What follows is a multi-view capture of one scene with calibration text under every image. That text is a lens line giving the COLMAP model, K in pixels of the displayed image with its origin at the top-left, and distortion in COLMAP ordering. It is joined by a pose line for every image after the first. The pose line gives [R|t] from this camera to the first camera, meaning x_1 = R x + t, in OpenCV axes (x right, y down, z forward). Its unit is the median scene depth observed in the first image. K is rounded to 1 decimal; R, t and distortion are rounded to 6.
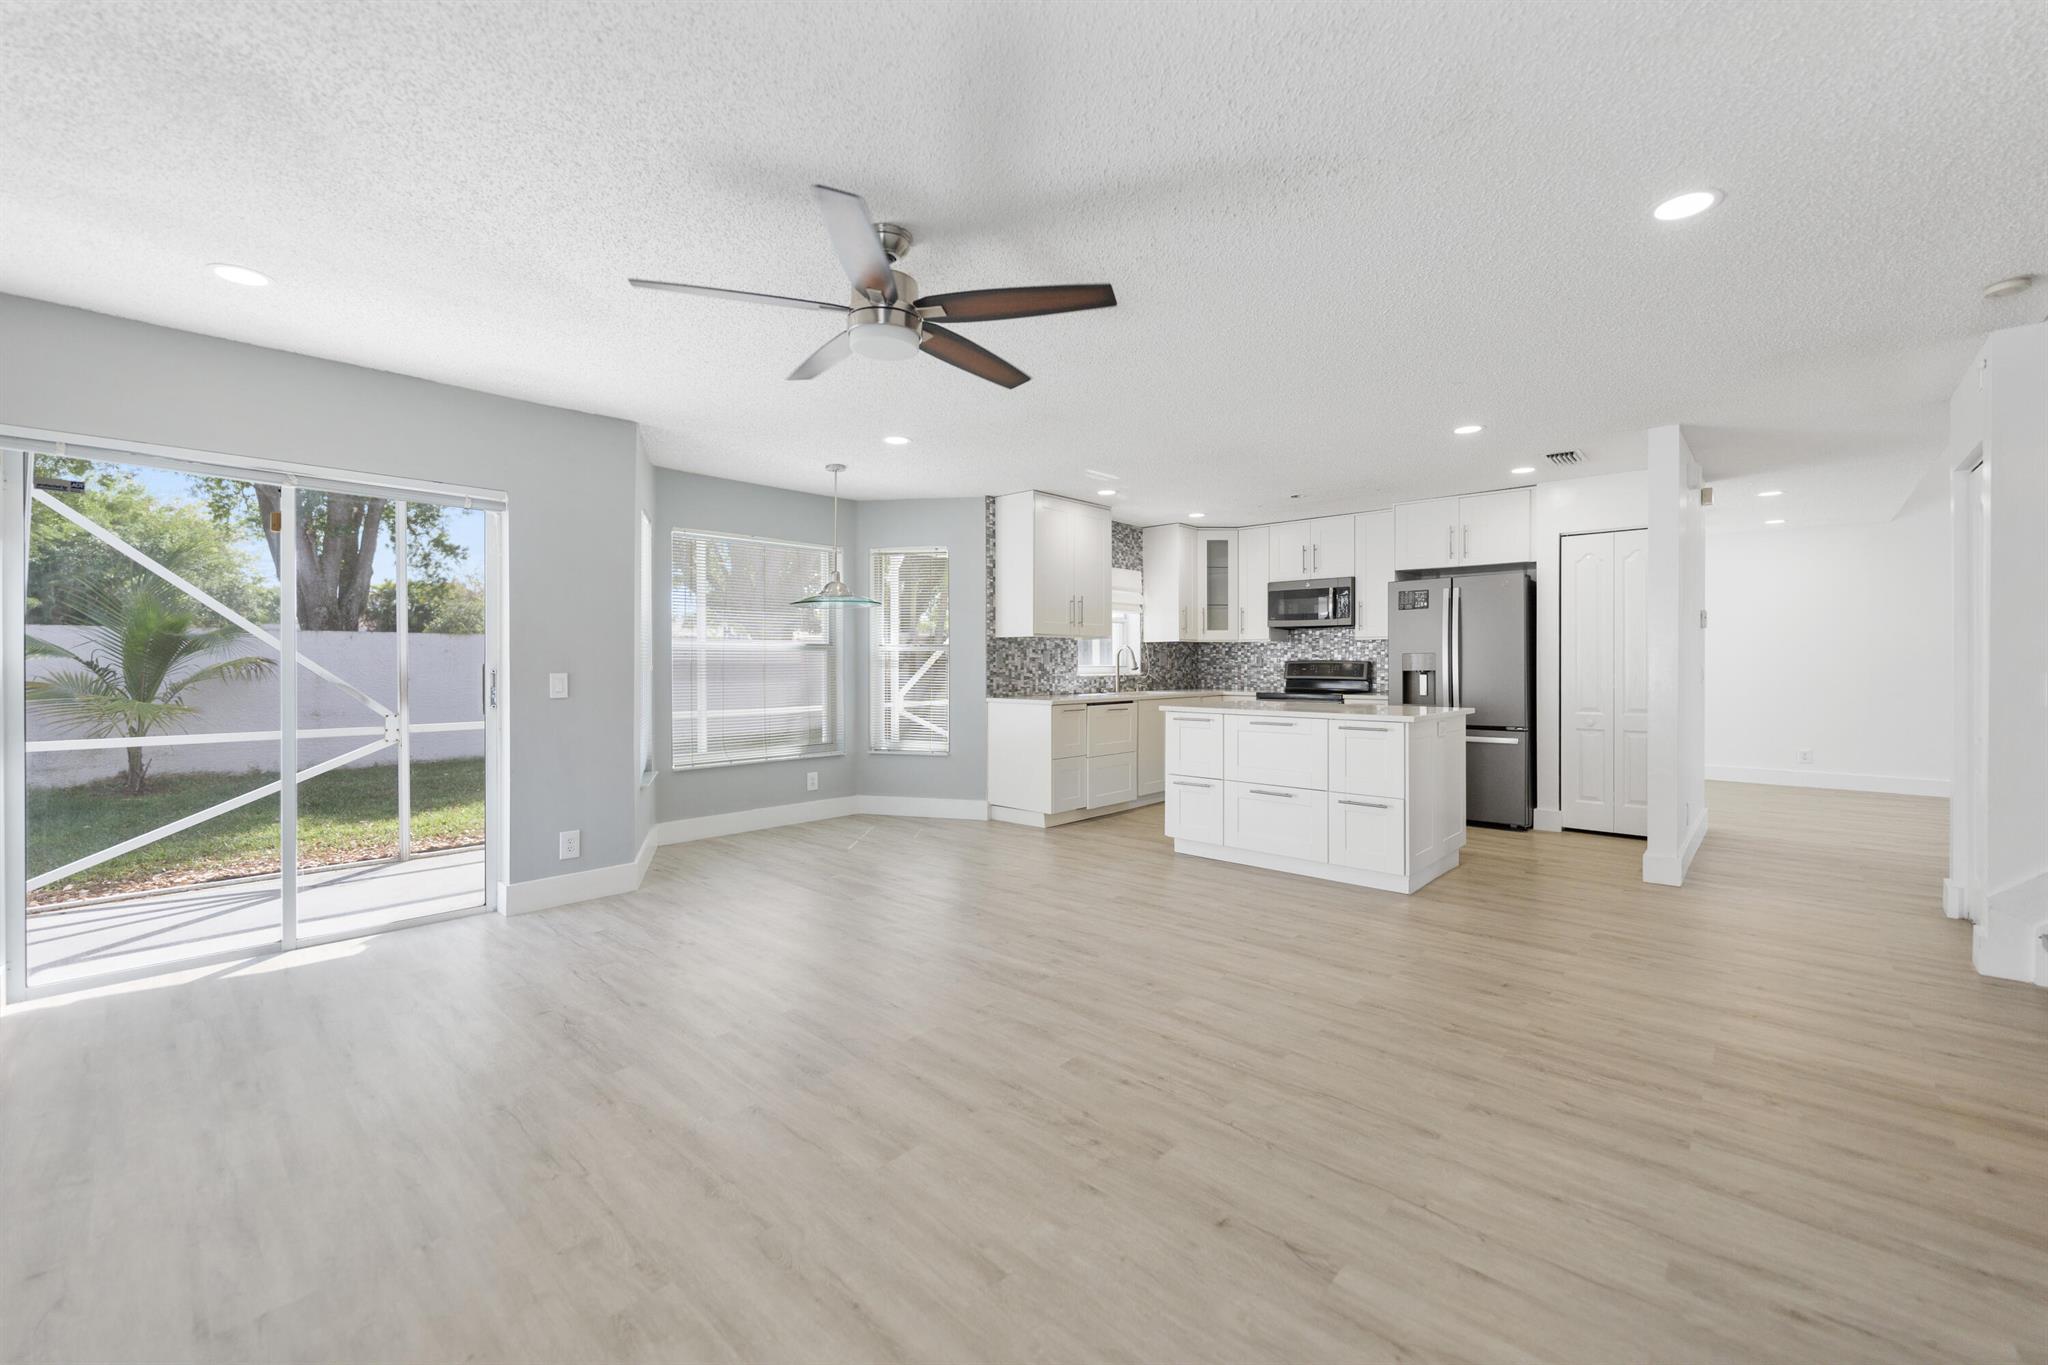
lens RADIAL K [[831.2, 0, 1031.5], [0, 831.2, 661.7], [0, 0, 1]] dist [0.002526, -0.001460]
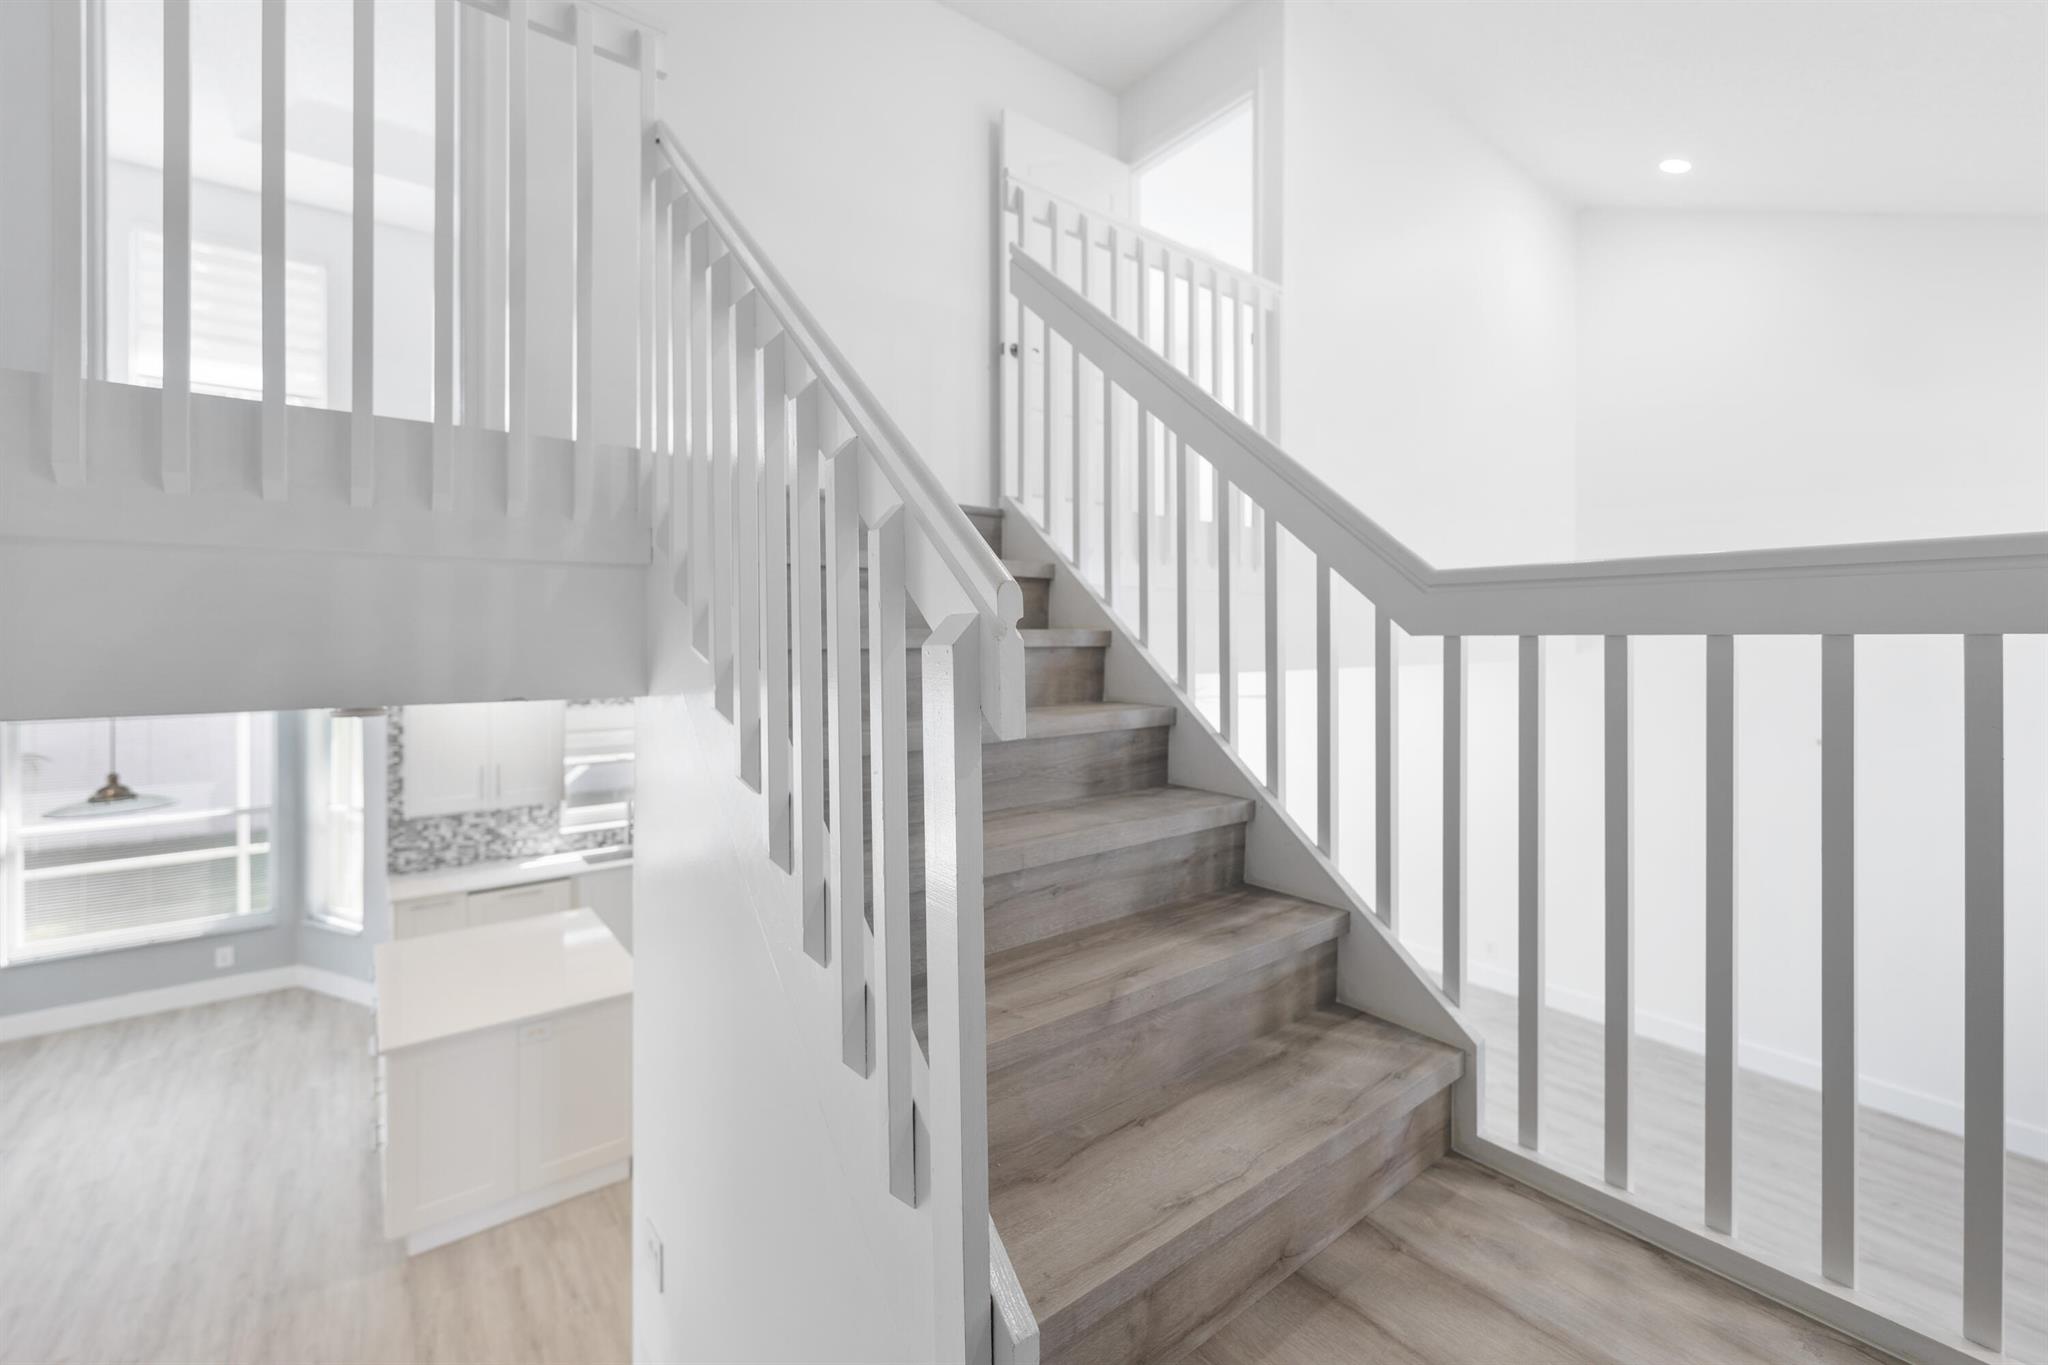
lens RADIAL K [[831.2, 0, 1022.2], [0, 831.2, 640.3], [0, 0, 1]] dist [0.002526, -0.001460]
pose [[0.987128, -0.004567, -0.159869, 1.065555], [0.003944, 0.999983, -0.004212, -0.286372], [0.159886, 0.003527, 0.987129, 0.262942]]
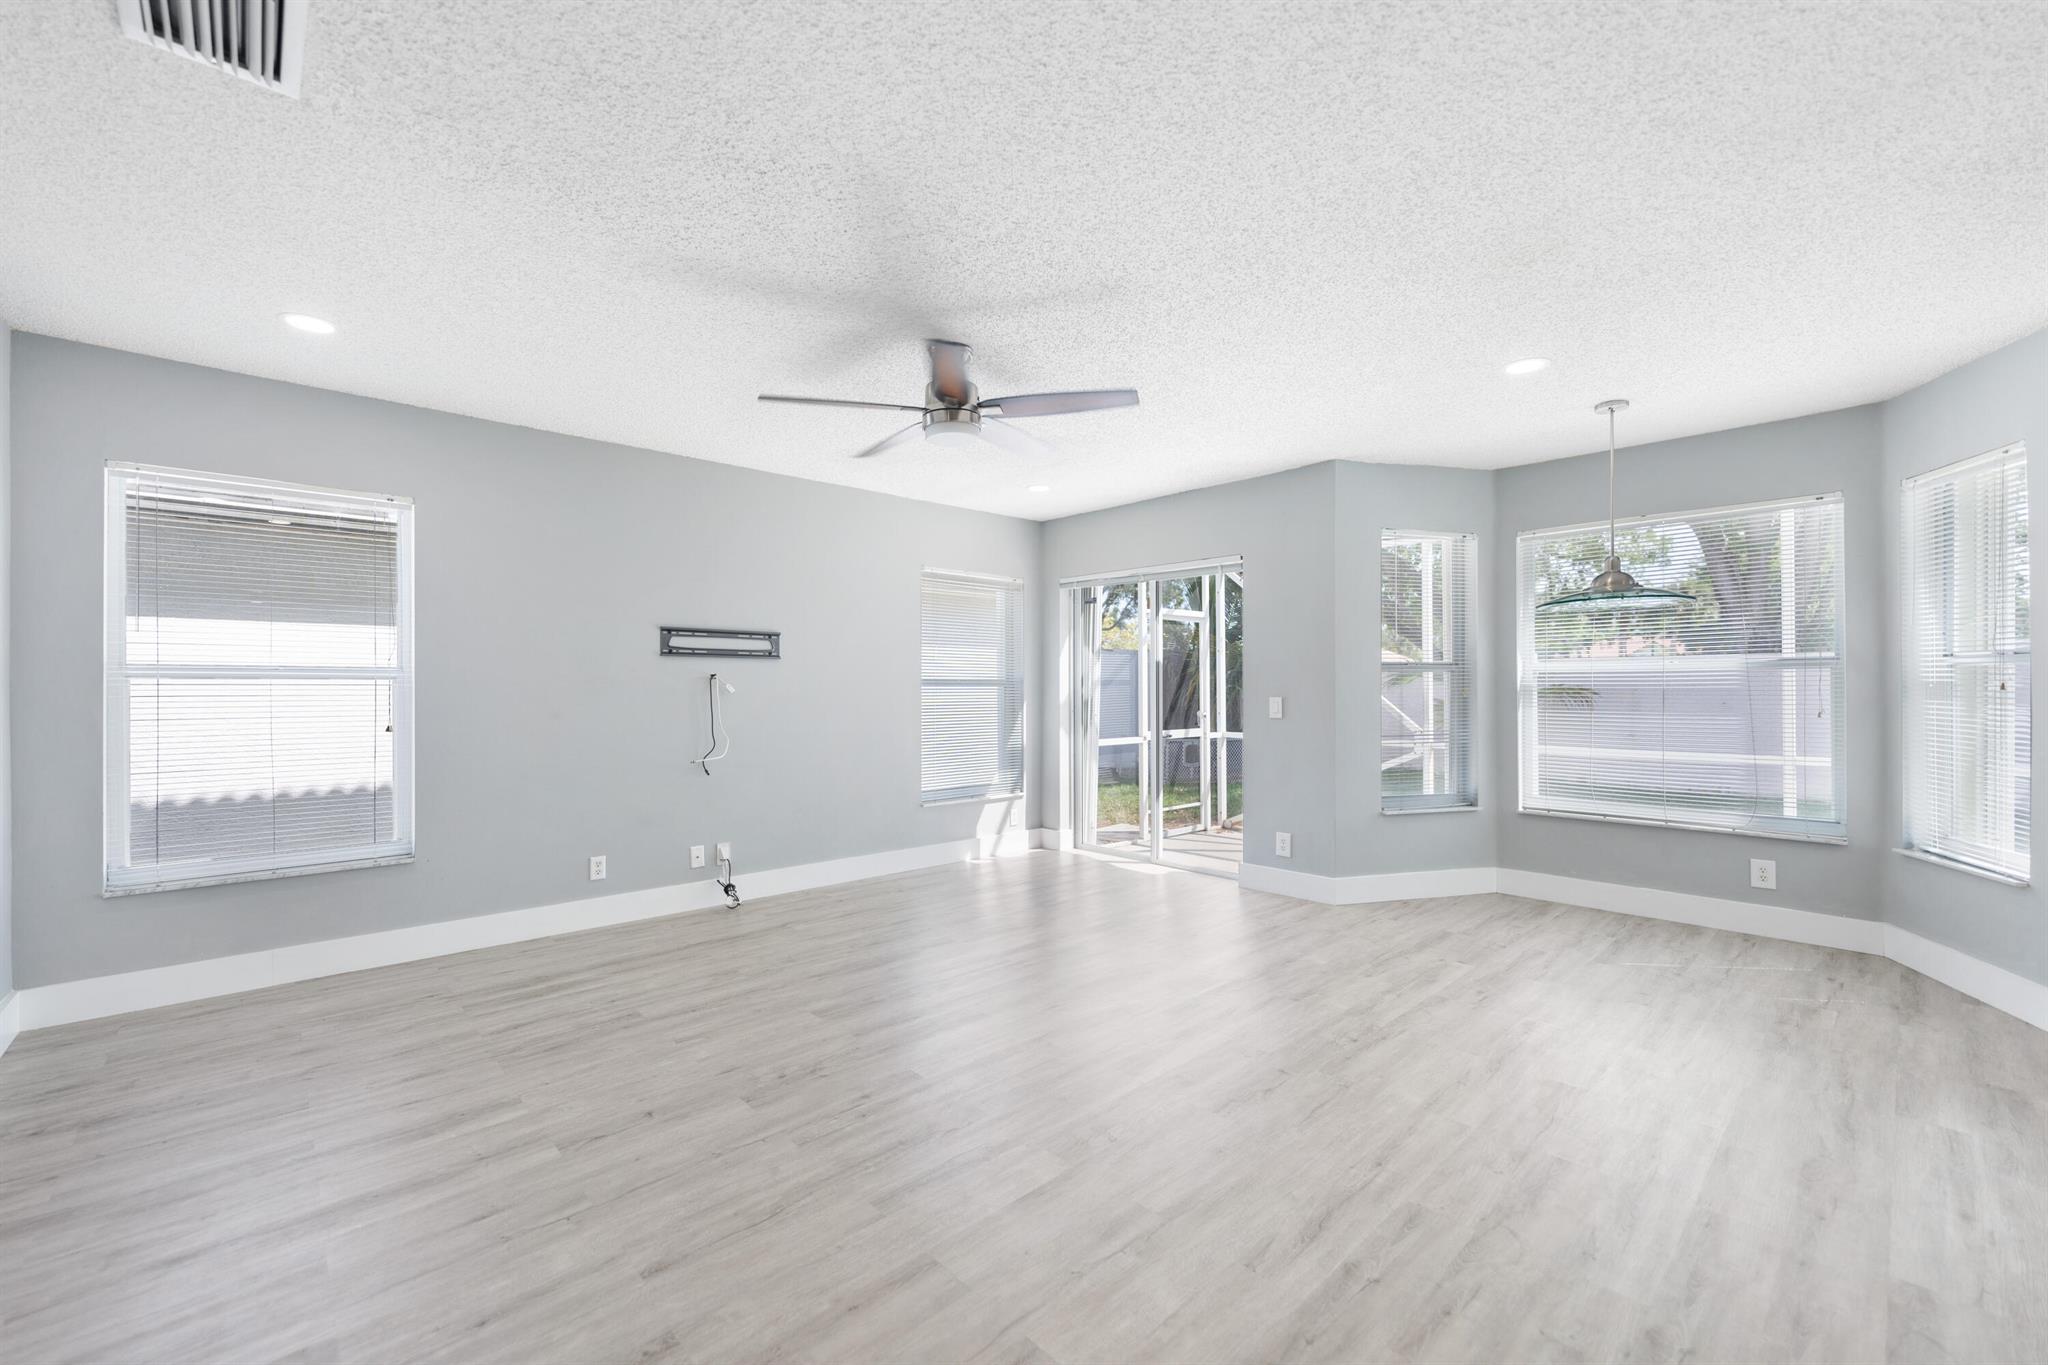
lens RADIAL K [[831.2, 0, 1005.2], [0, 831.2, 690.1], [0, 0, 1]] dist [0.002526, -0.001460]
pose [[-0.093866, 0.004834, -0.995573, 0.565880], [0.002492, 0.999986, 0.004621, -0.002454], [0.995582, -0.002047, -0.093877, 0.640592]]
